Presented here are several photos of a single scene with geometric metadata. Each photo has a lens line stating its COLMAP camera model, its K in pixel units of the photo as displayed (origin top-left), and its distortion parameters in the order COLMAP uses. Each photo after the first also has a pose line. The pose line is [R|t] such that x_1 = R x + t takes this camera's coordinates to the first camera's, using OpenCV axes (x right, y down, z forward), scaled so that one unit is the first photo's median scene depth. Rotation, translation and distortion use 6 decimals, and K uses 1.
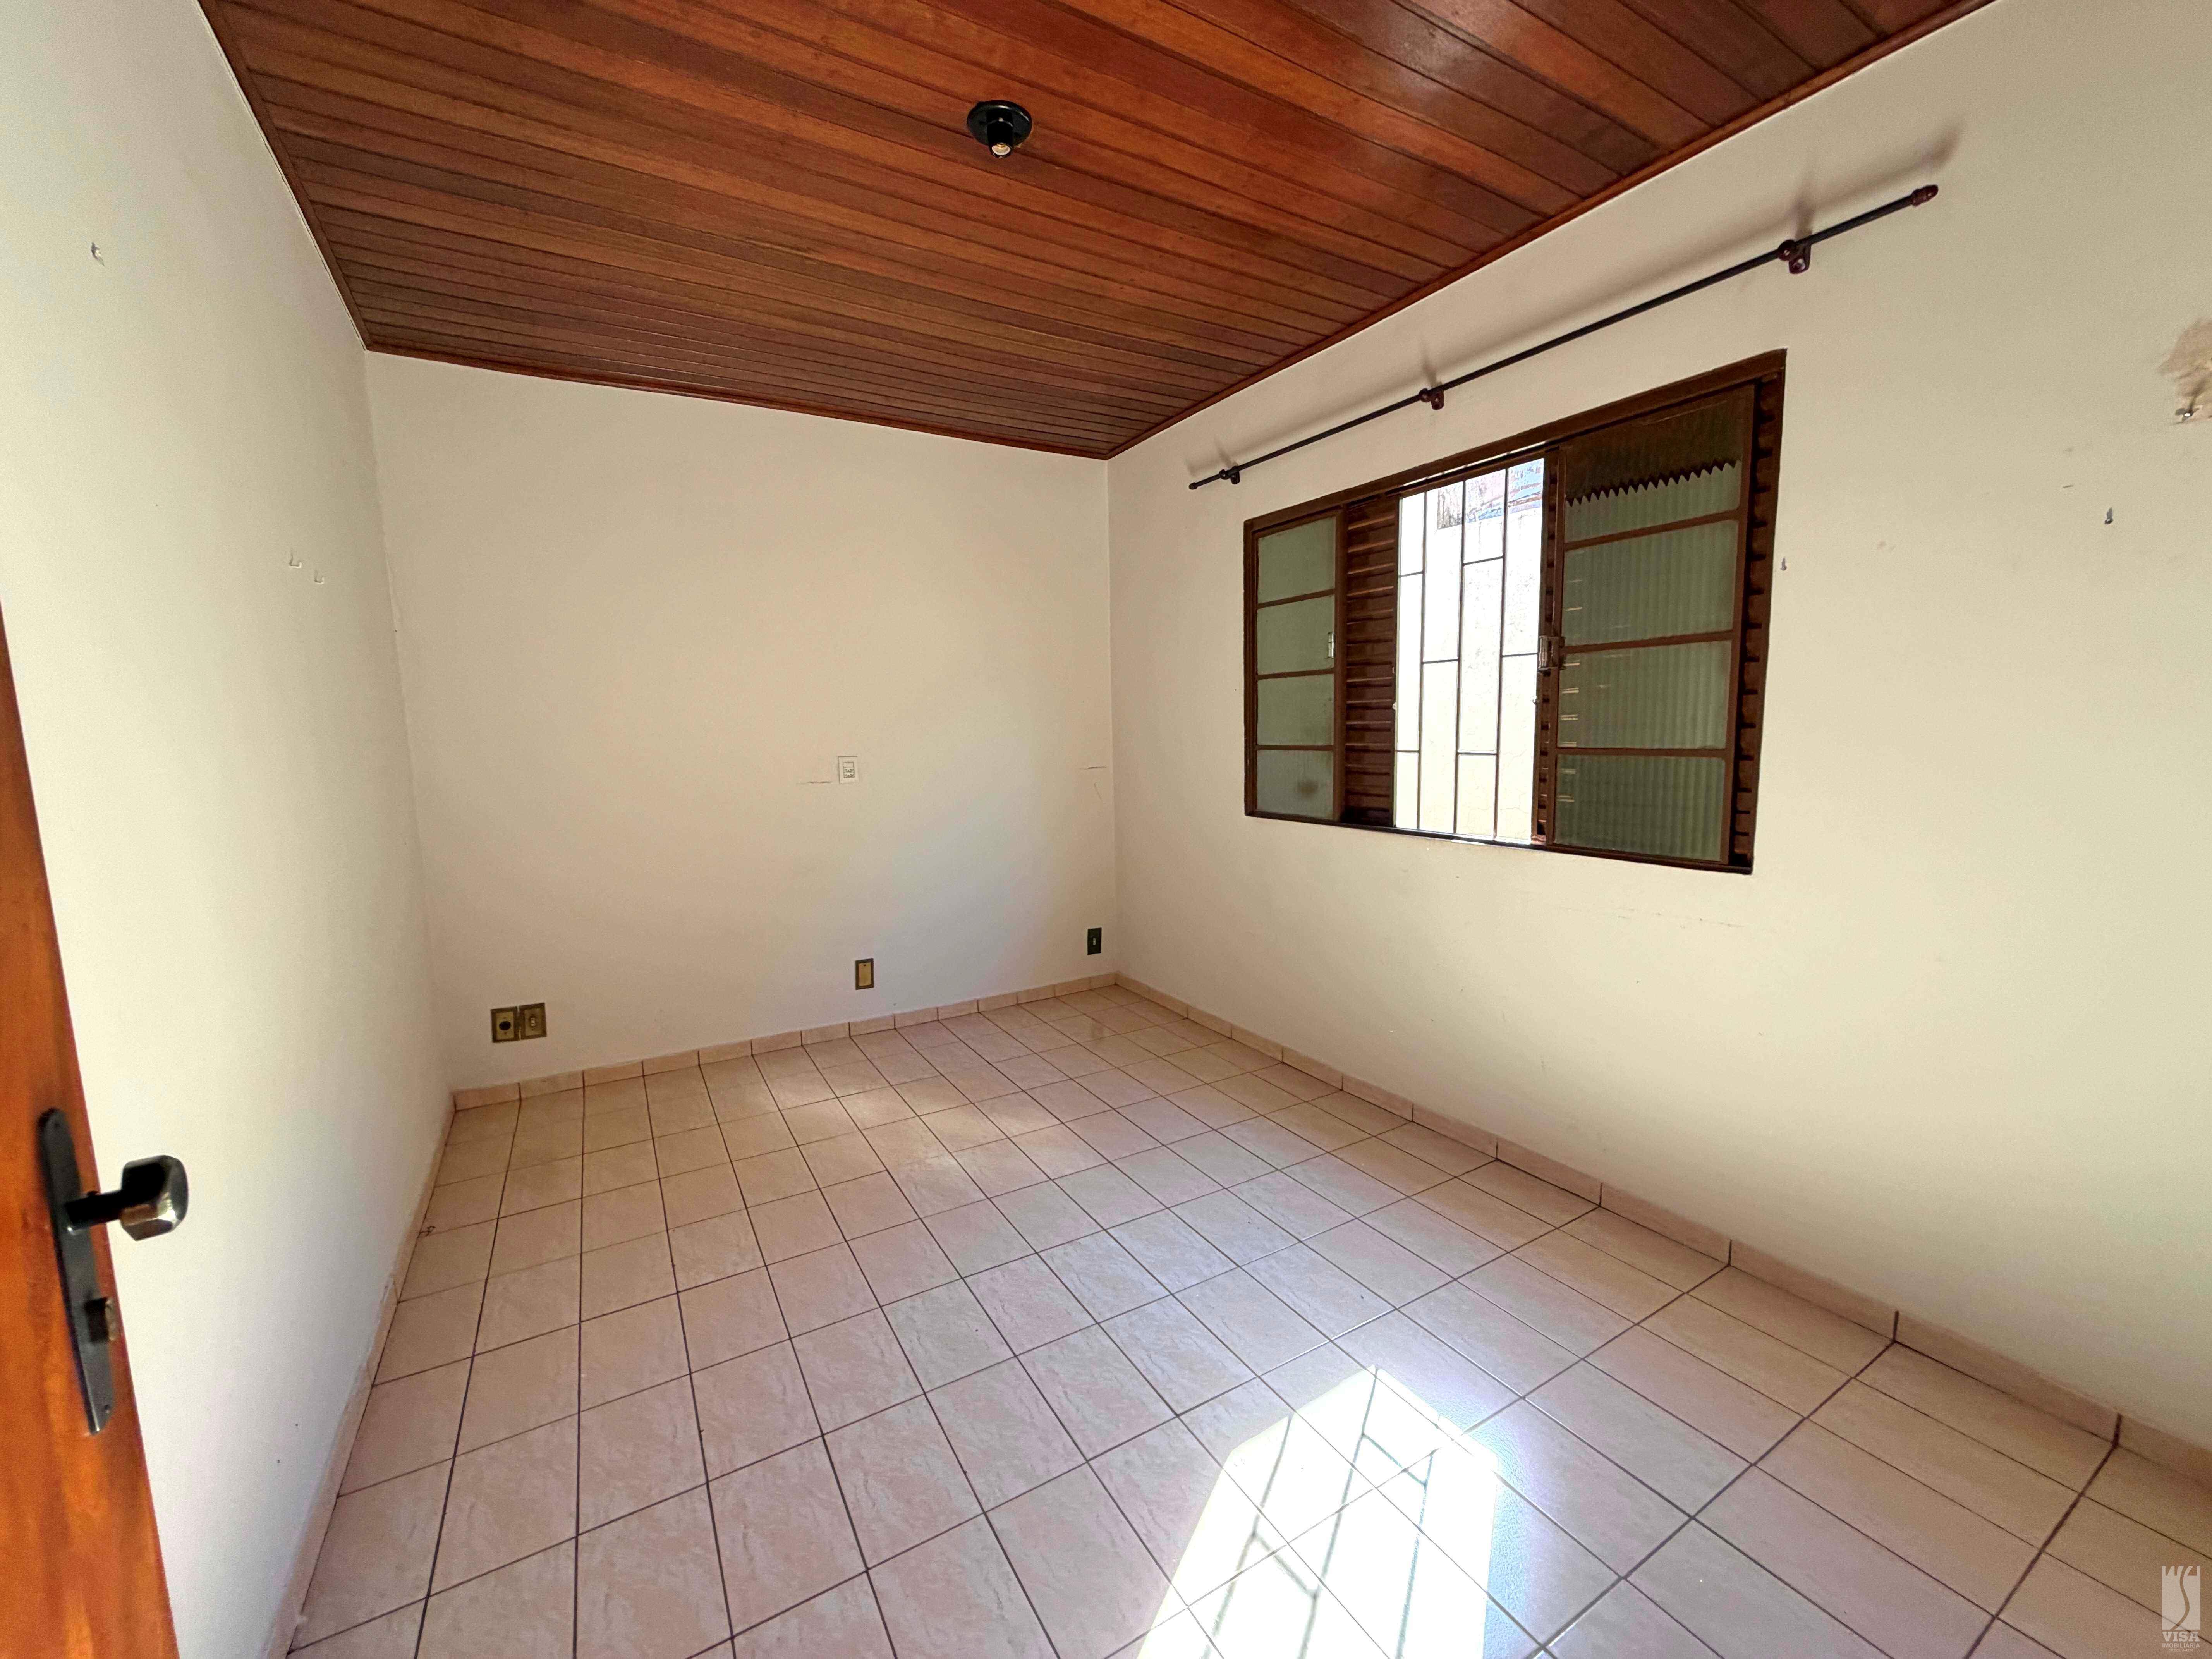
lens RADIAL K [[879.6, 0, 1101.6], [0, 879.6, 827.7], [0, 0, 1]] dist [0.000726, -0.000456]
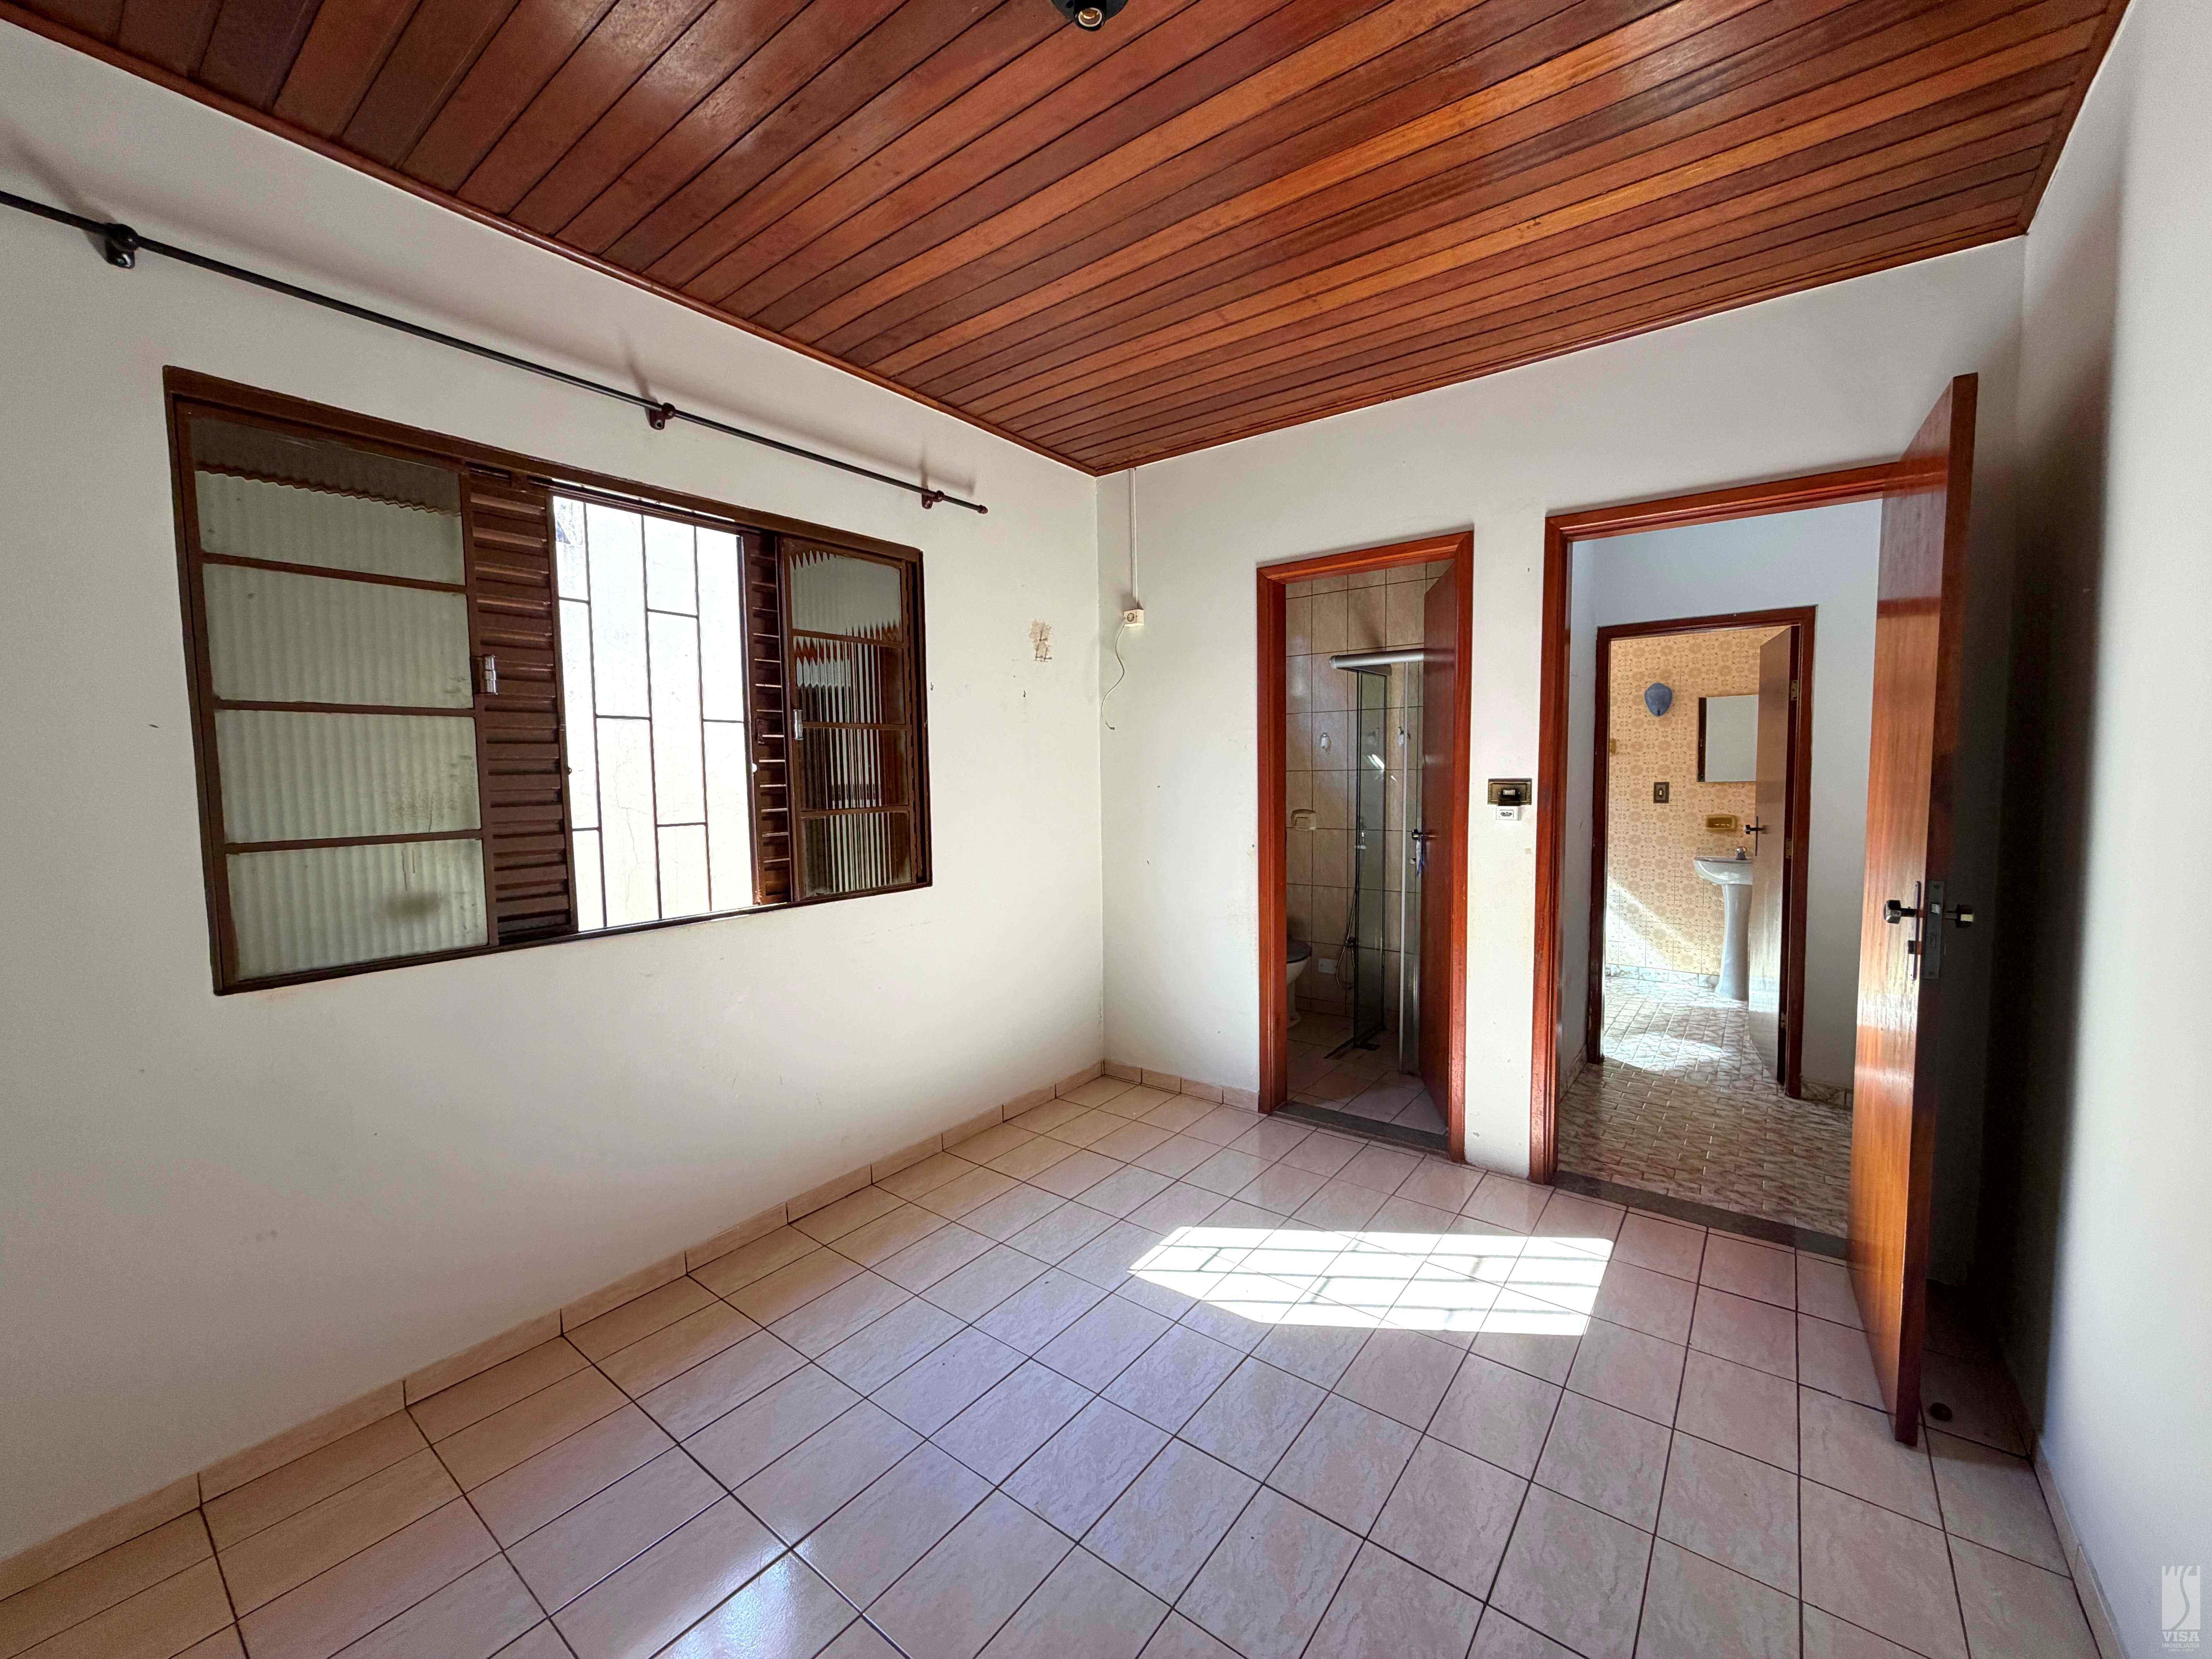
lens RADIAL K [[879.6, 0, 1102.4], [0, 879.6, 828.8], [0, 0, 1]] dist [0.000726, -0.000456]
pose [[-0.373279, -0.034354, 0.927083, -0.585304], [0.131837, 0.987208, 0.089665, -0.106425], [-0.918304, 0.155694, -0.363974, 0.958343]]
